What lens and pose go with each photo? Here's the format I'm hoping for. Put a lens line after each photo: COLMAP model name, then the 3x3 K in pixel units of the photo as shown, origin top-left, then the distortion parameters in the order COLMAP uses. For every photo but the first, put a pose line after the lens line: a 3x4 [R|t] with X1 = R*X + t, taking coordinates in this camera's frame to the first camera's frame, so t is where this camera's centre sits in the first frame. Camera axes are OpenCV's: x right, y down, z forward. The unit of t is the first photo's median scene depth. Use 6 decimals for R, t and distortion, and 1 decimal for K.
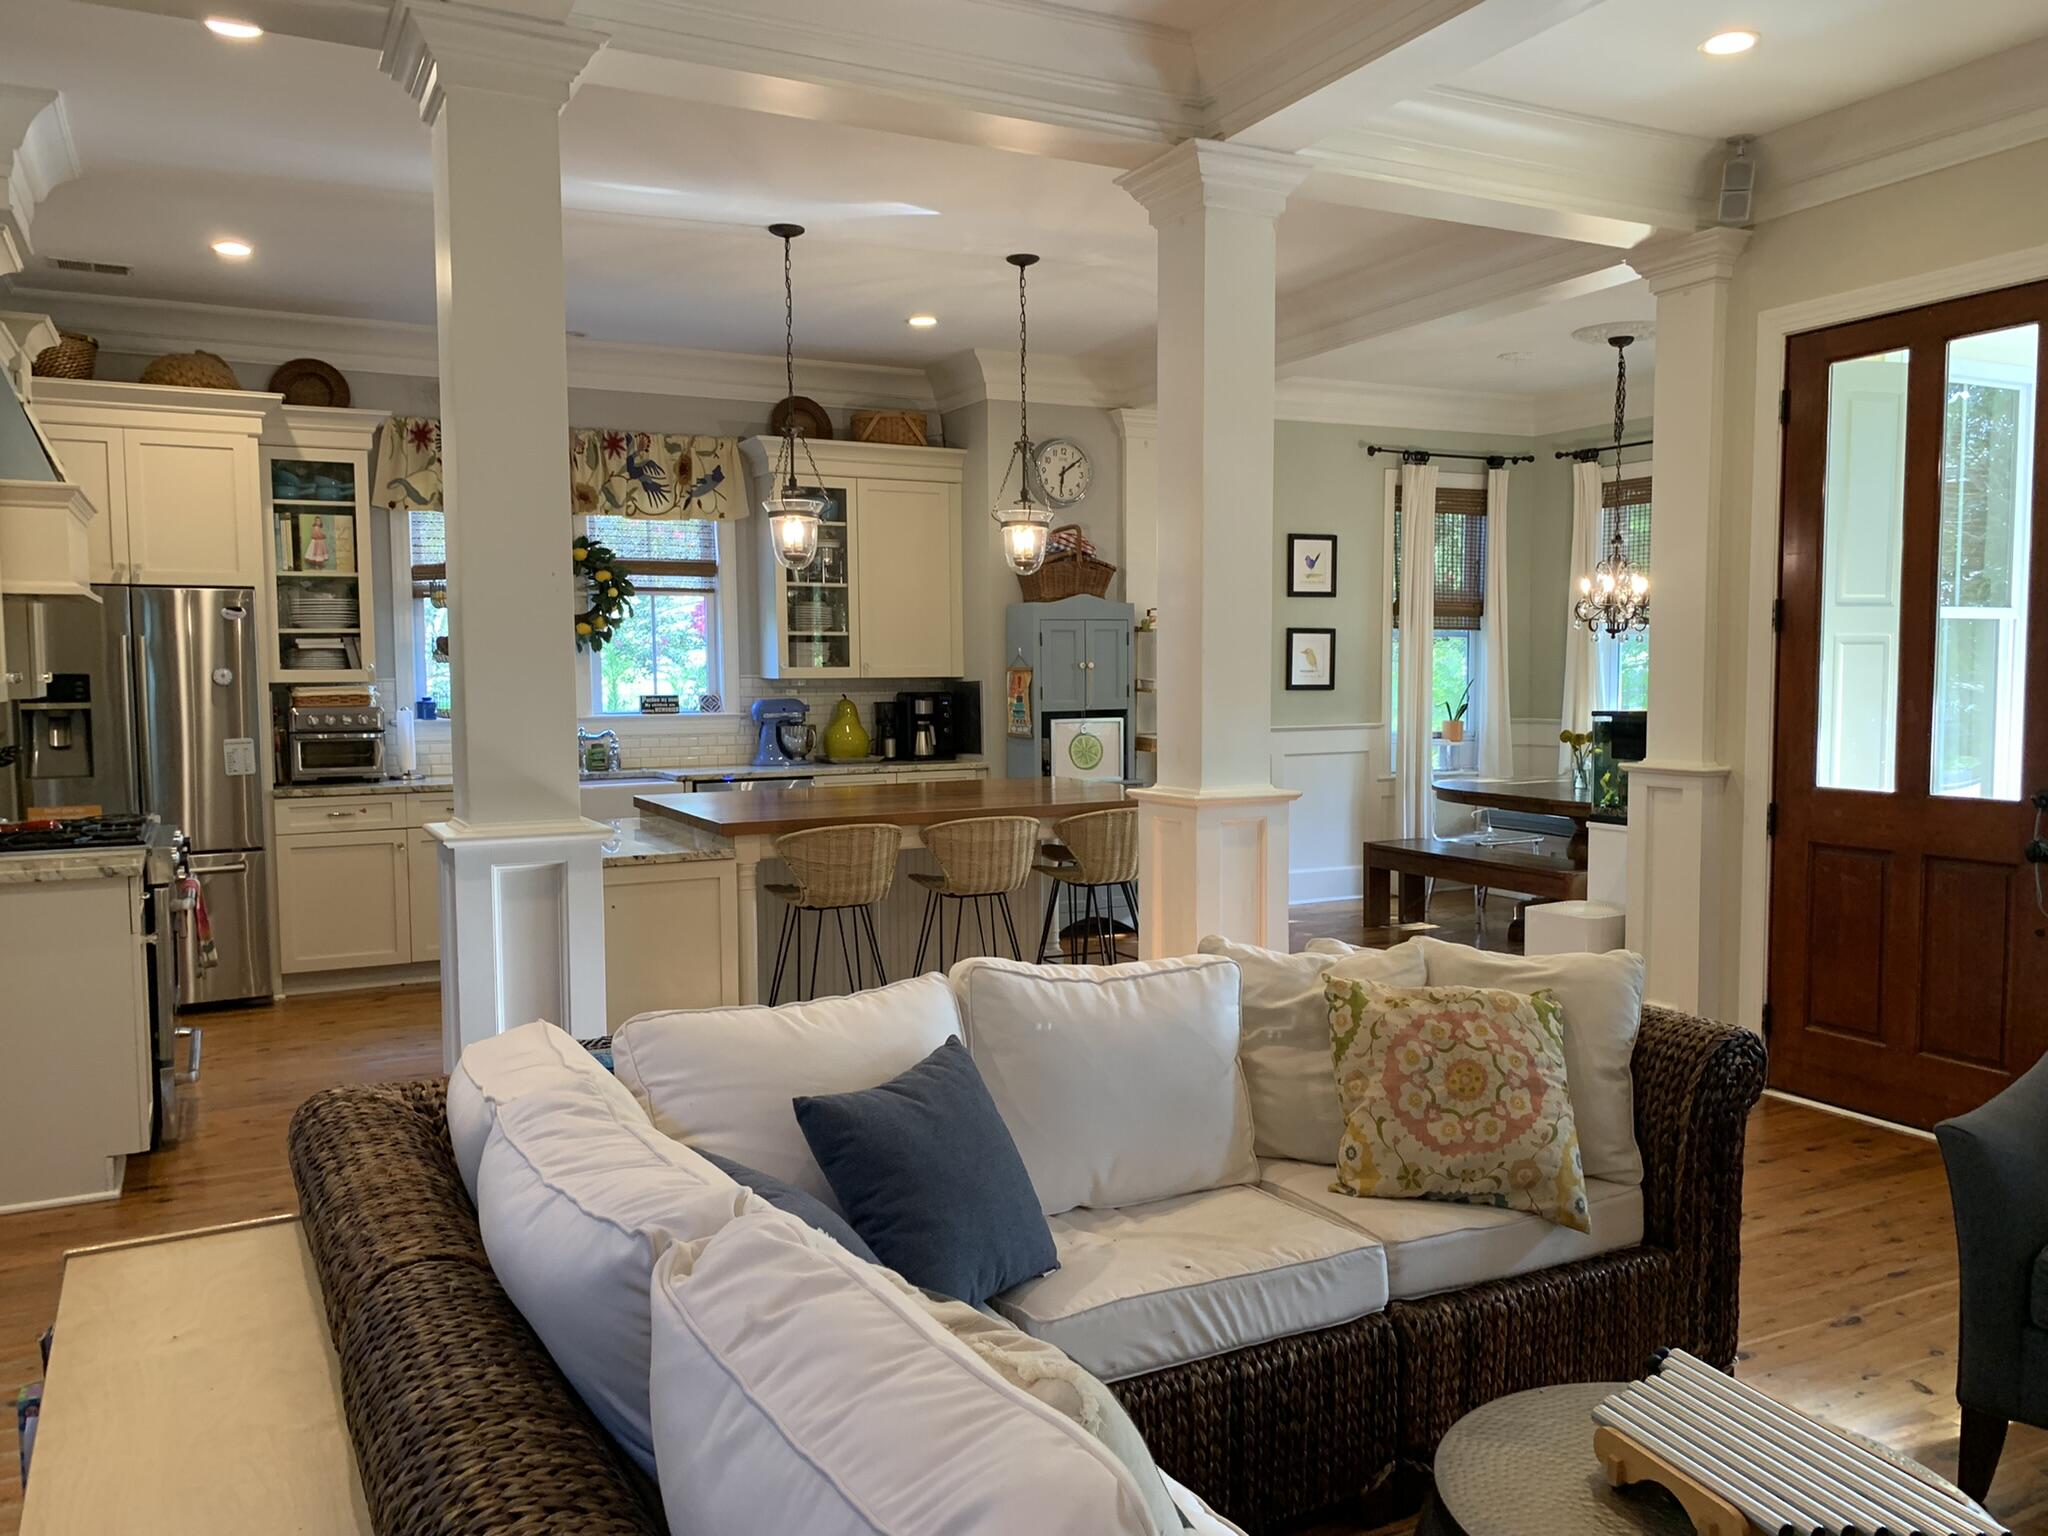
lens RADIAL K [[1540.9, 0, 1017.9], [0, 1540.9, 779.5], [0, 0, 1]] dist [0.173940, -0.426374]
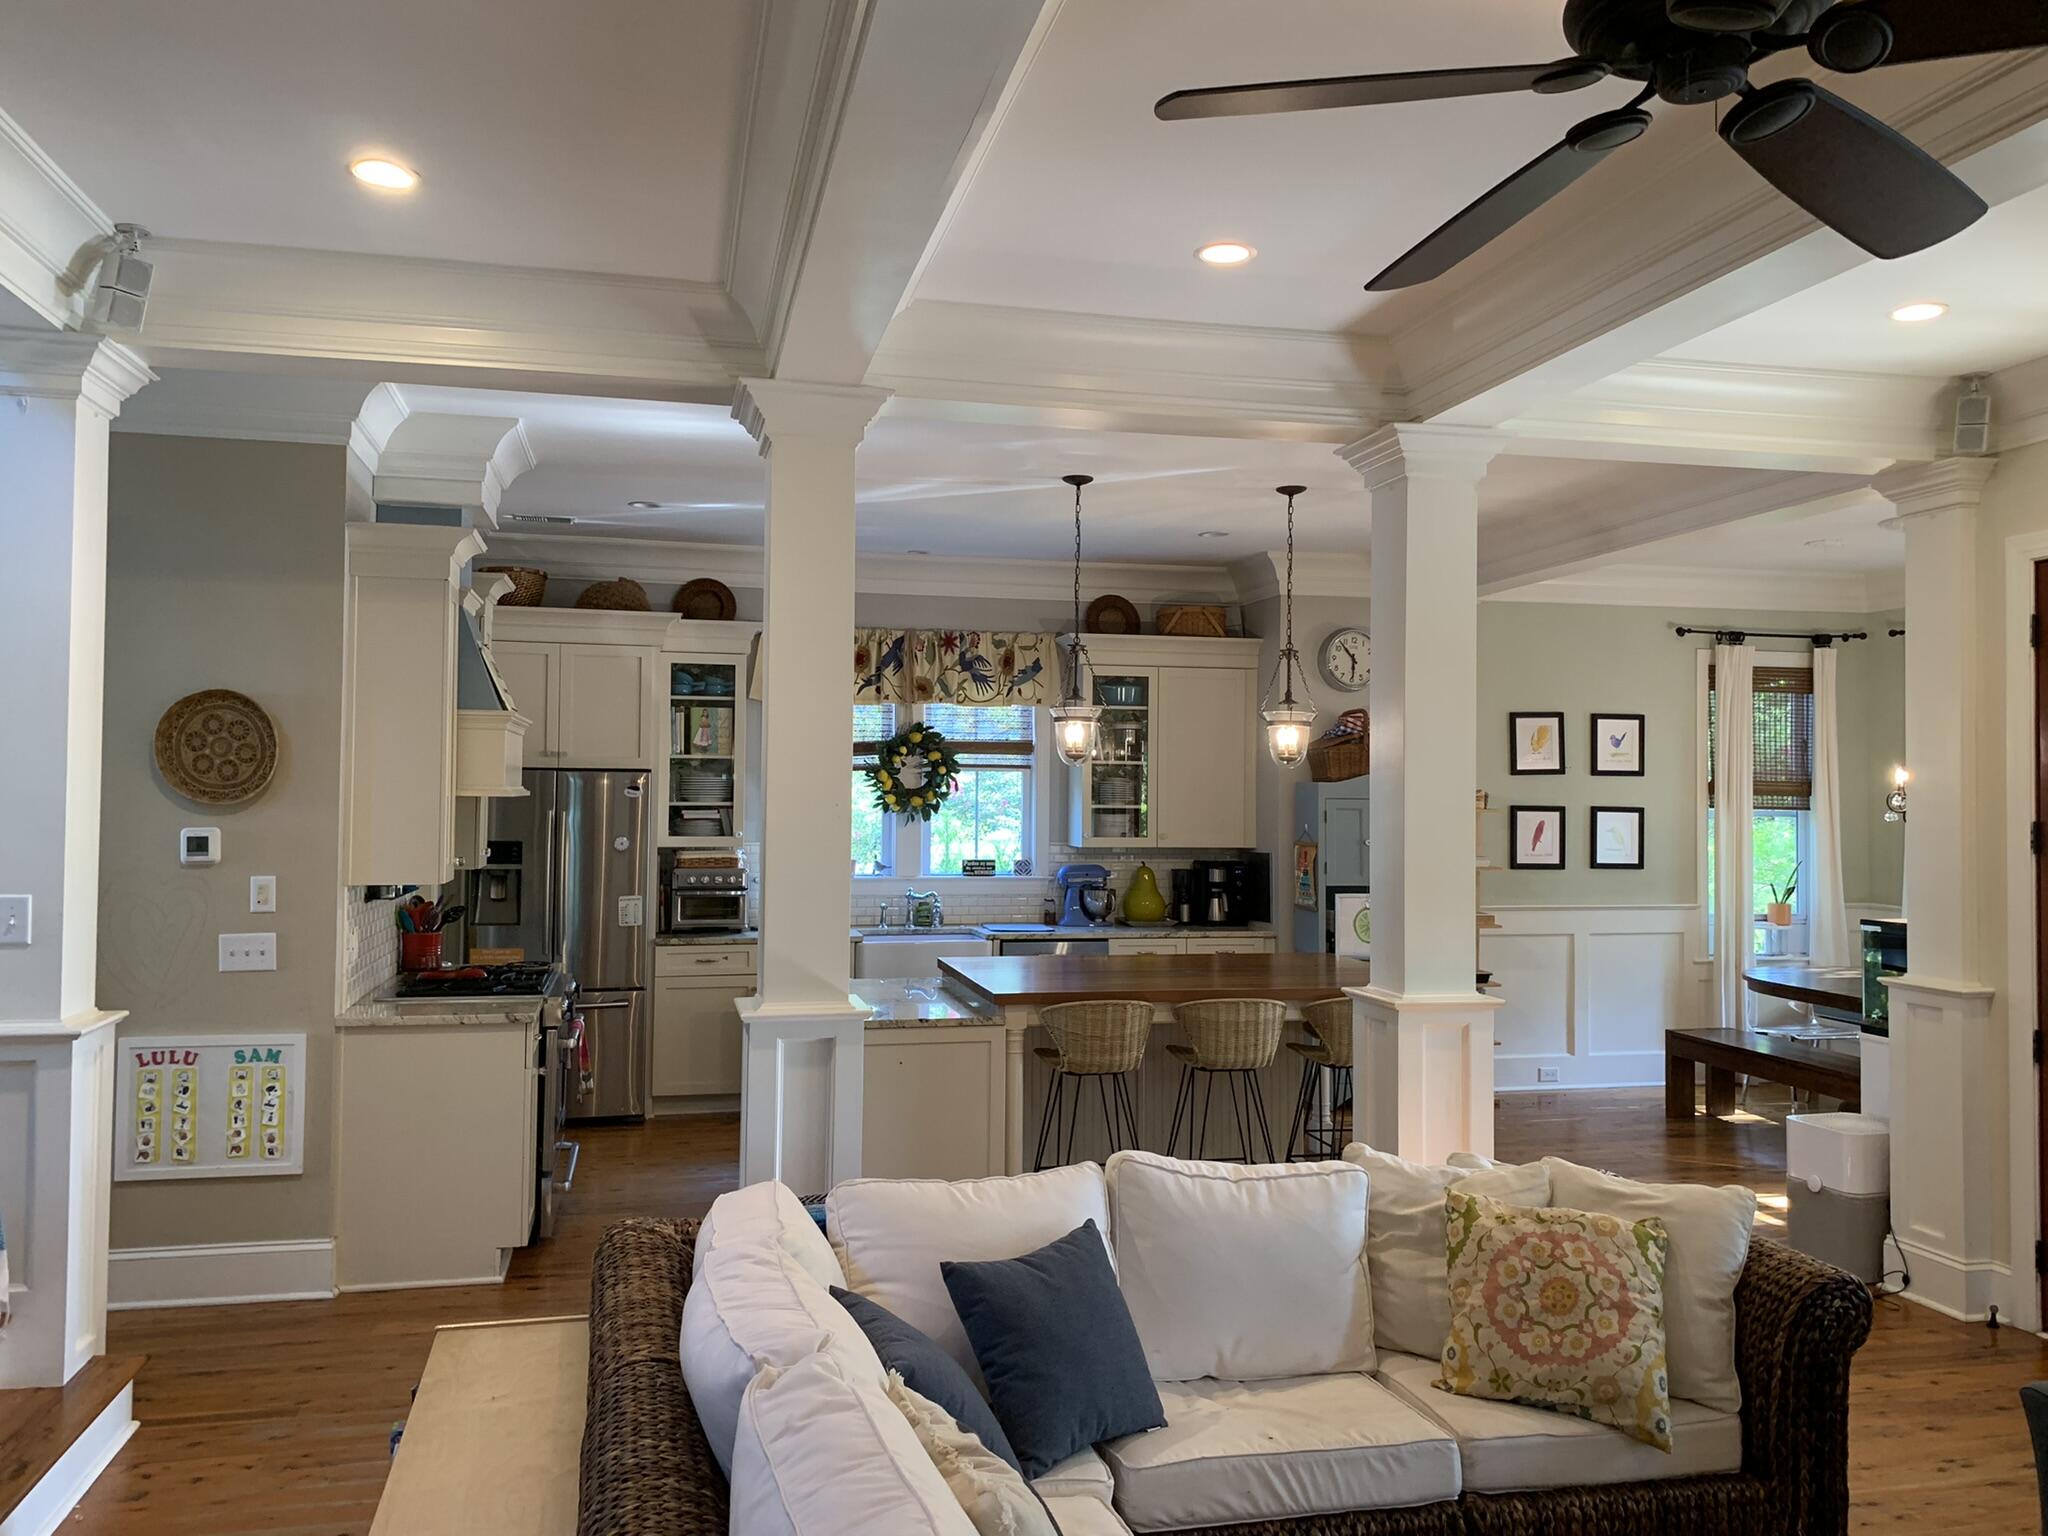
lens RADIAL K [[1538.4, 0, 997.4], [0, 1538.4, 737.3], [0, 0, 1]] dist [0.036075, -0.029839]
pose [[0.967701, 0.007820, -0.251980, 0.144487], [-0.035435, 0.993815, -0.105240, -0.061625], [0.249599, 0.110770, 0.961993, -0.173745]]
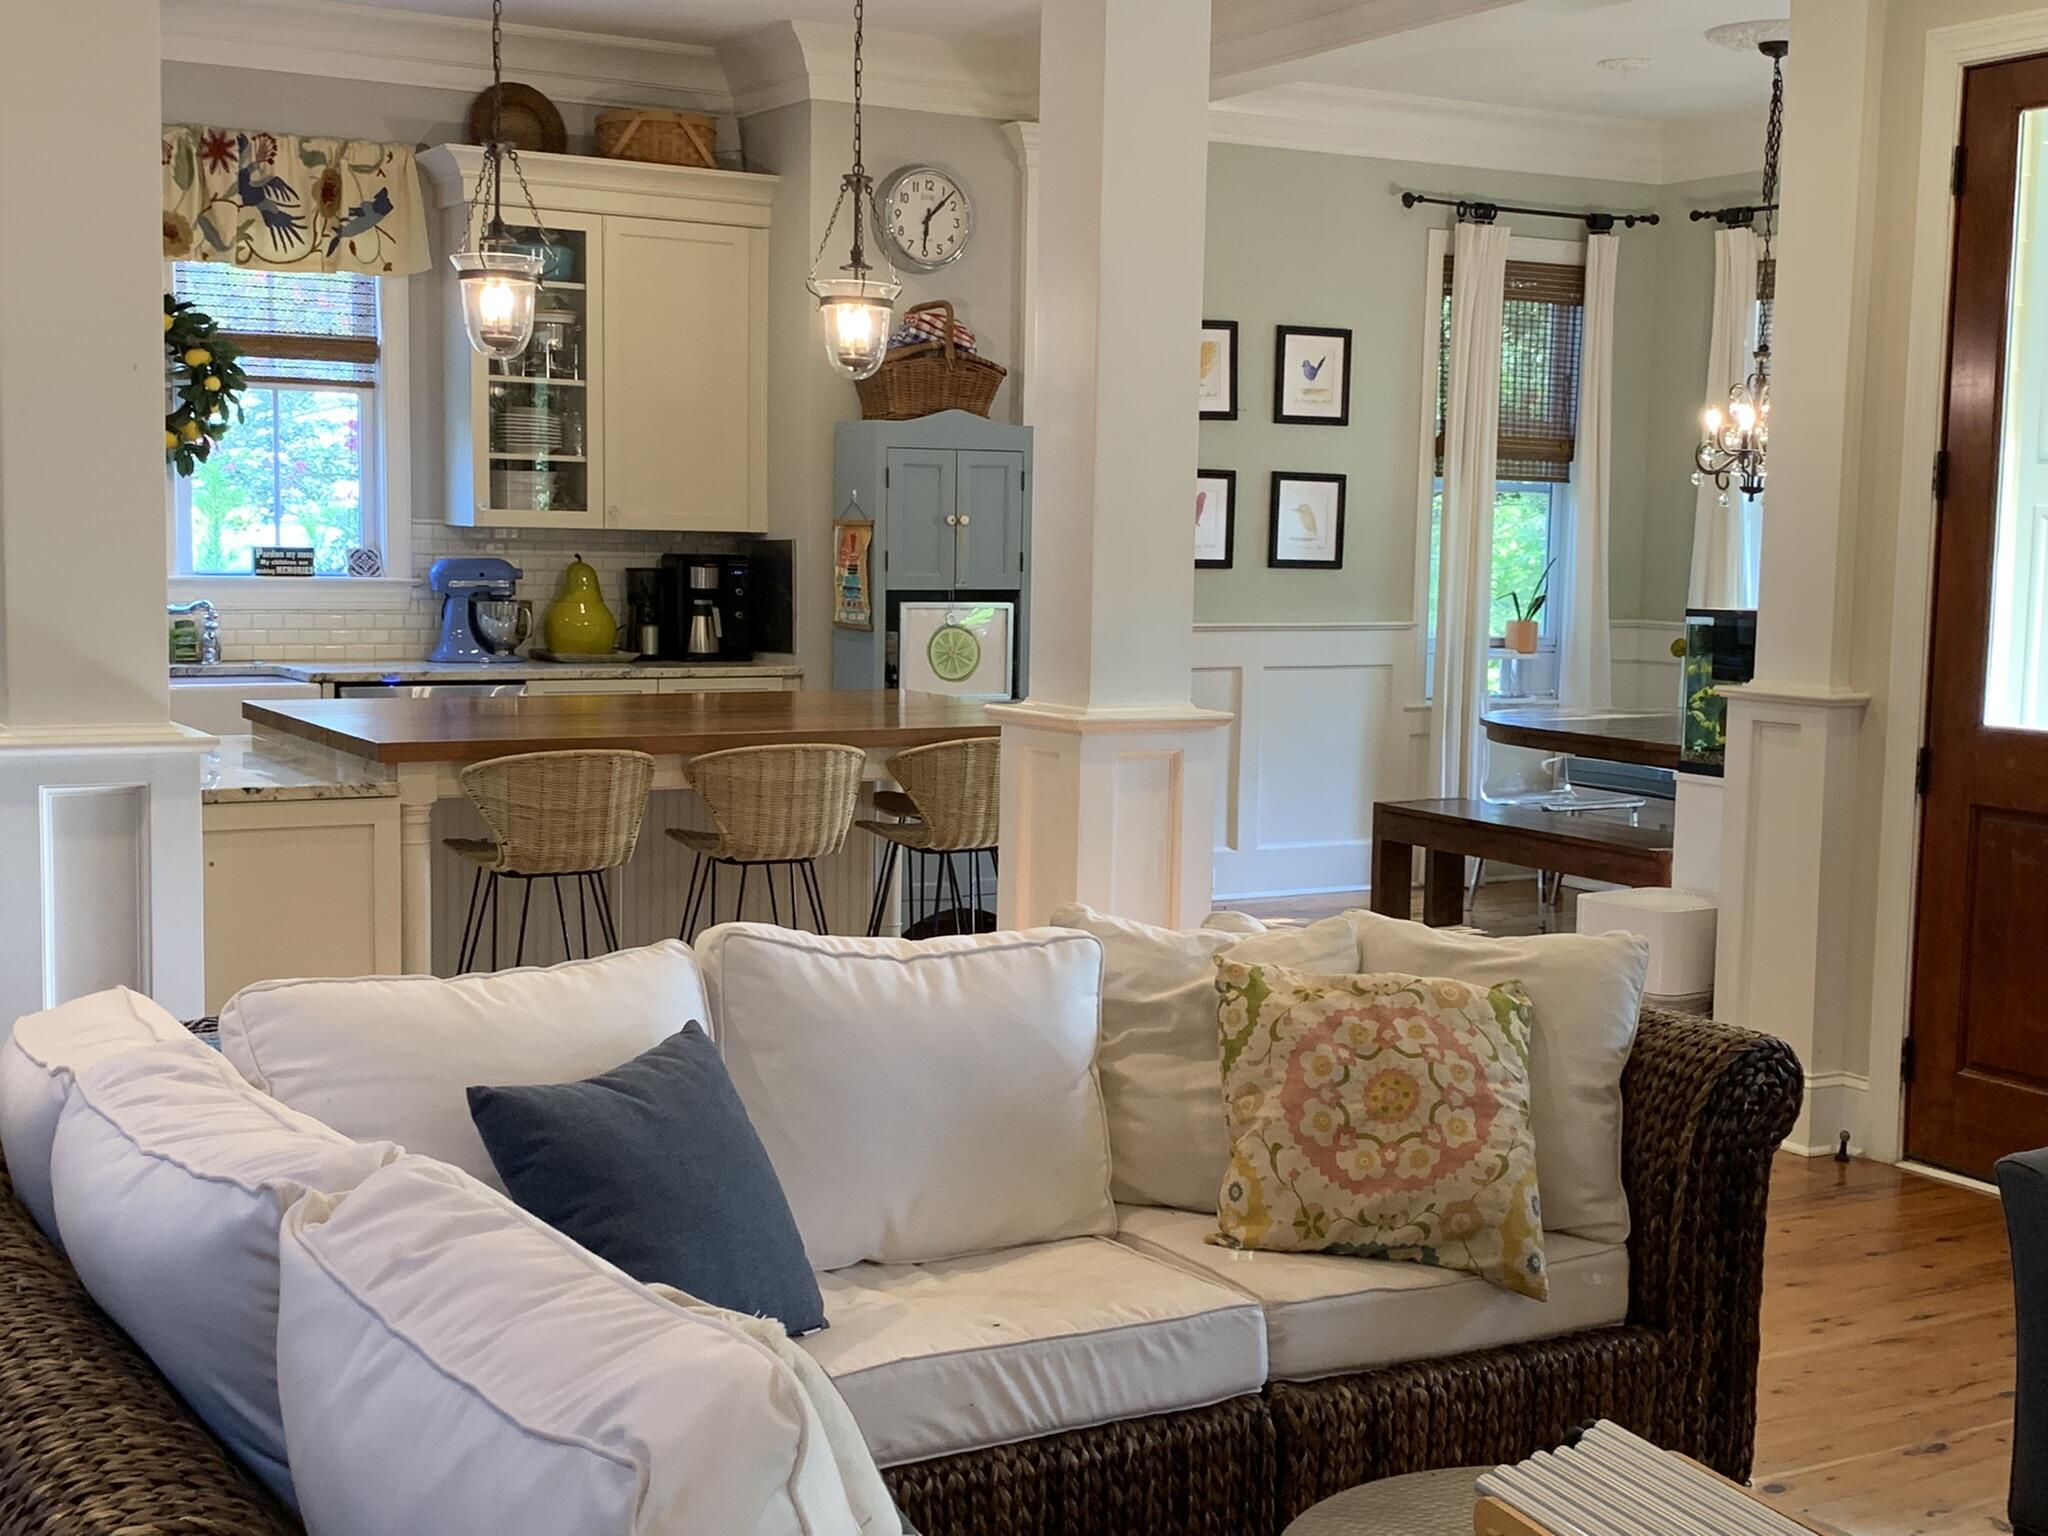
lens RADIAL K [[2531.8, 0, 1024.0], [0, 2531.8, 768.0], [0, 0, 1]] dist [0.221056, -0.724017]
pose [[0.998153, 0.021624, 0.056772, 0.033342], [-0.023003, 0.999453, 0.023746, 0.009723], [-0.056227, -0.025008, 0.998105, -0.161925]]
